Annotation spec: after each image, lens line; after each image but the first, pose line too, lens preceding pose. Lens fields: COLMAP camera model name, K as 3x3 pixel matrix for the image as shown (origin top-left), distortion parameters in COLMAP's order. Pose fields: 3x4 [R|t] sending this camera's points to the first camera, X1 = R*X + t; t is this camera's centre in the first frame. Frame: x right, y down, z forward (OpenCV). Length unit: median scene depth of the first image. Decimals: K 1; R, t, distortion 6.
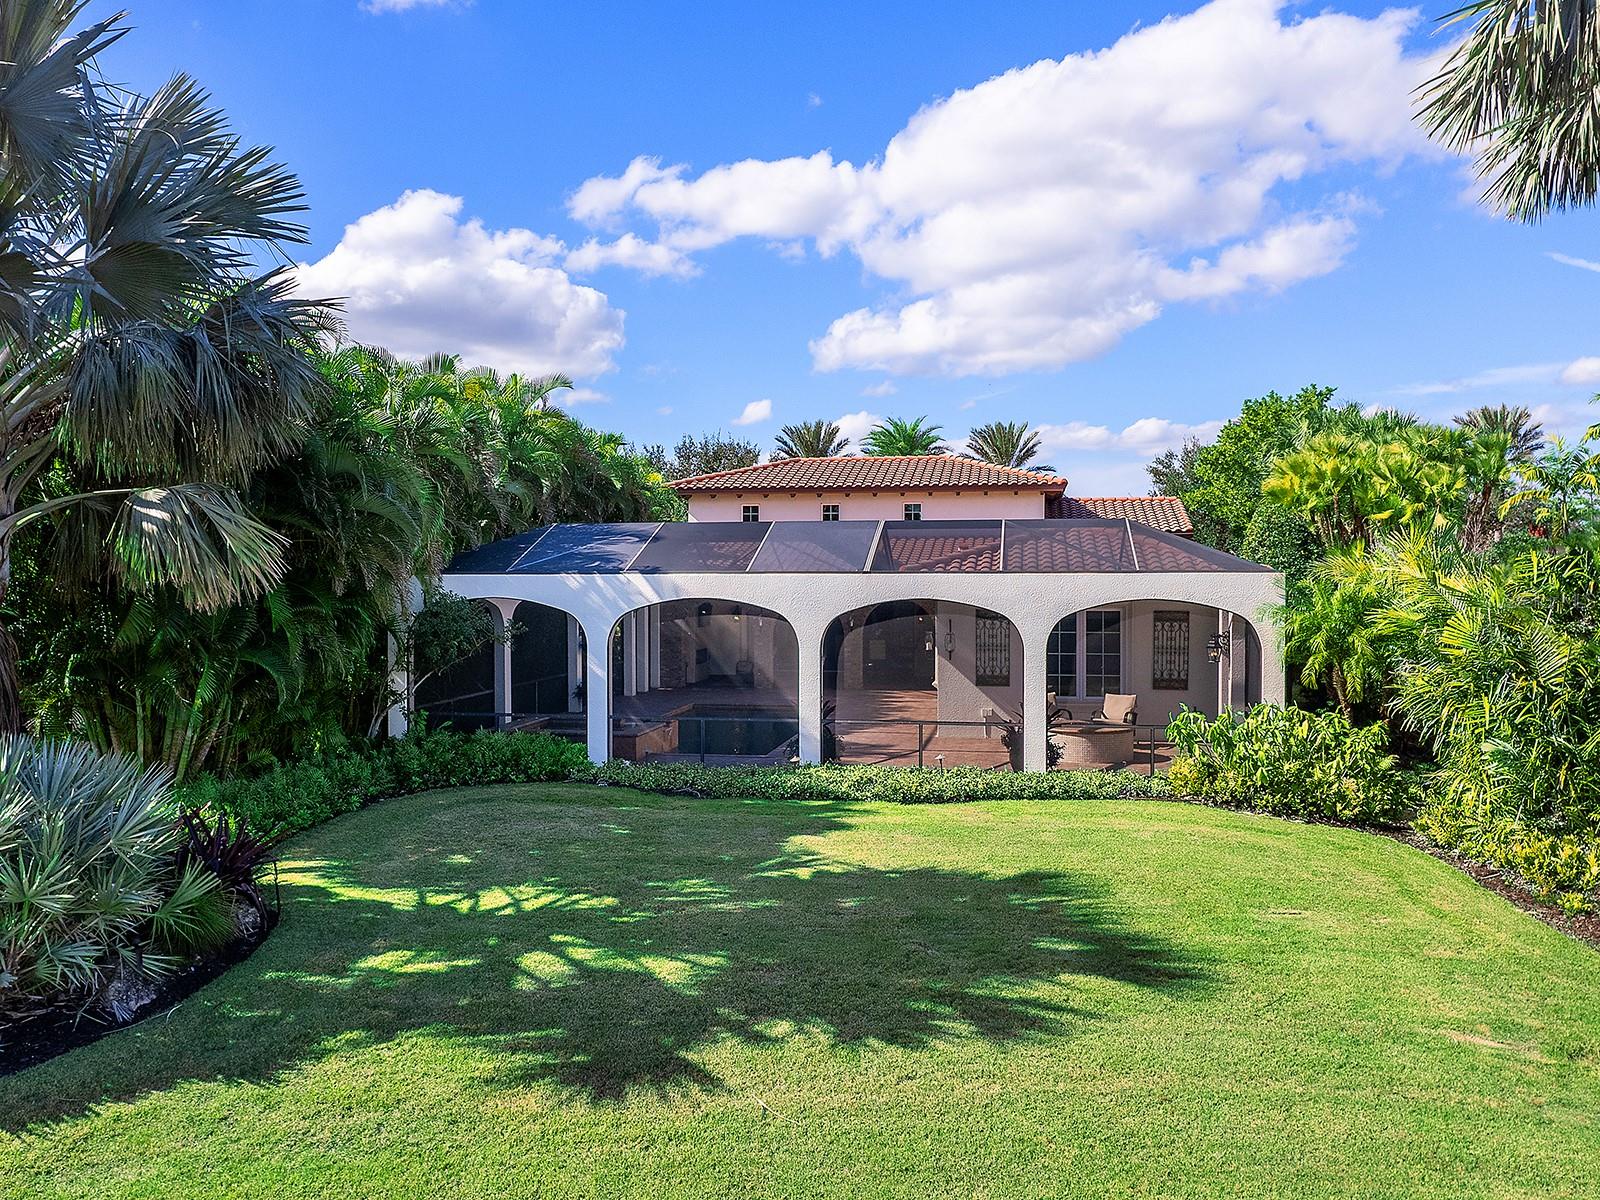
lens RADIAL K [[1267.6, 0, 800.0], [0, 1267.6, 600.0], [0, 0, 1]] dist [-0.031989, 0.003041]
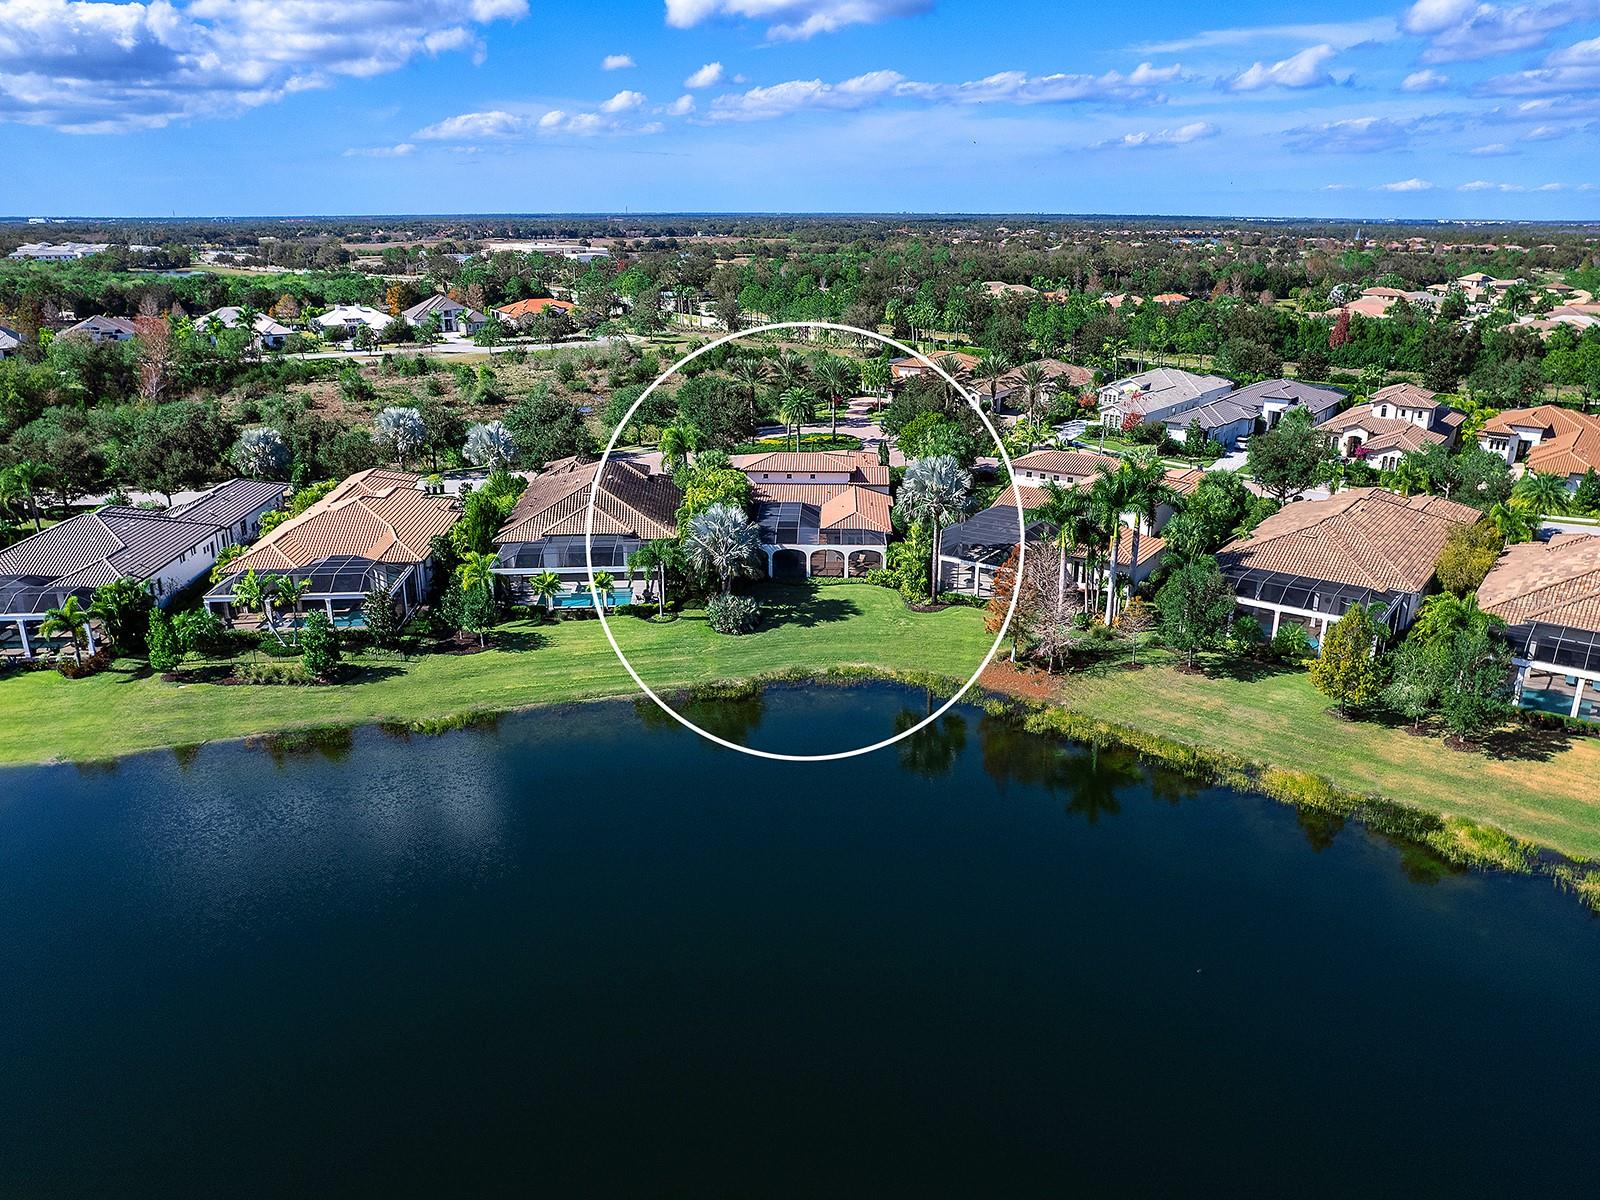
lens RADIAL K [[1094.5, 0, 800.0], [0, 1094.5, 600.0], [0, 0, 1]] dist [-0.043231, 0.000478]
pose [[0.990087, -0.037069, 0.135479, -0.792414], [-0.008413, 0.947163, 0.320642, -1.526567], [-0.140206, -0.318603, 0.937462, -4.153476]]
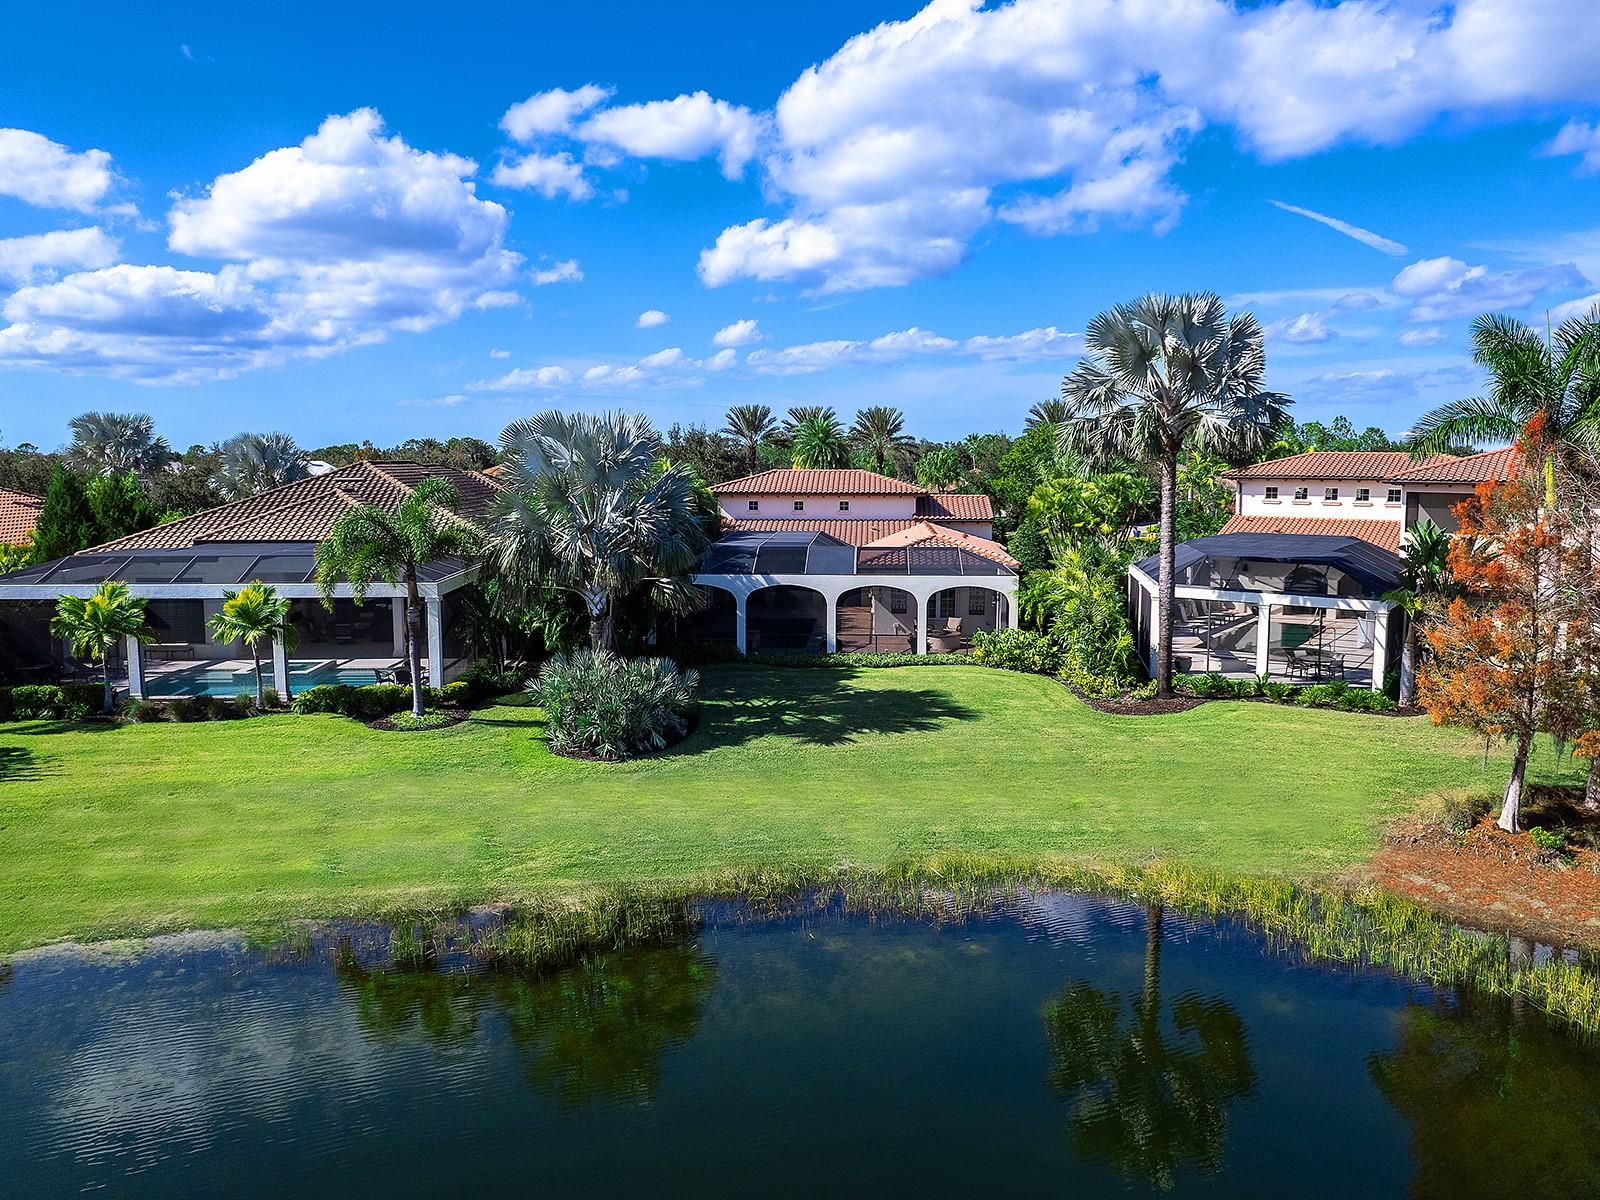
lens RADIAL K [[1094.5, 0, 800.0], [0, 1094.5, 600.0], [0, 0, 1]] dist [-0.043231, 0.000478]
pose [[0.994149, -0.012670, 0.107275, -0.307189], [0.001113, 0.994247, 0.107110, -0.218855], [-0.108015, -0.106364, 0.988443, -1.193032]]
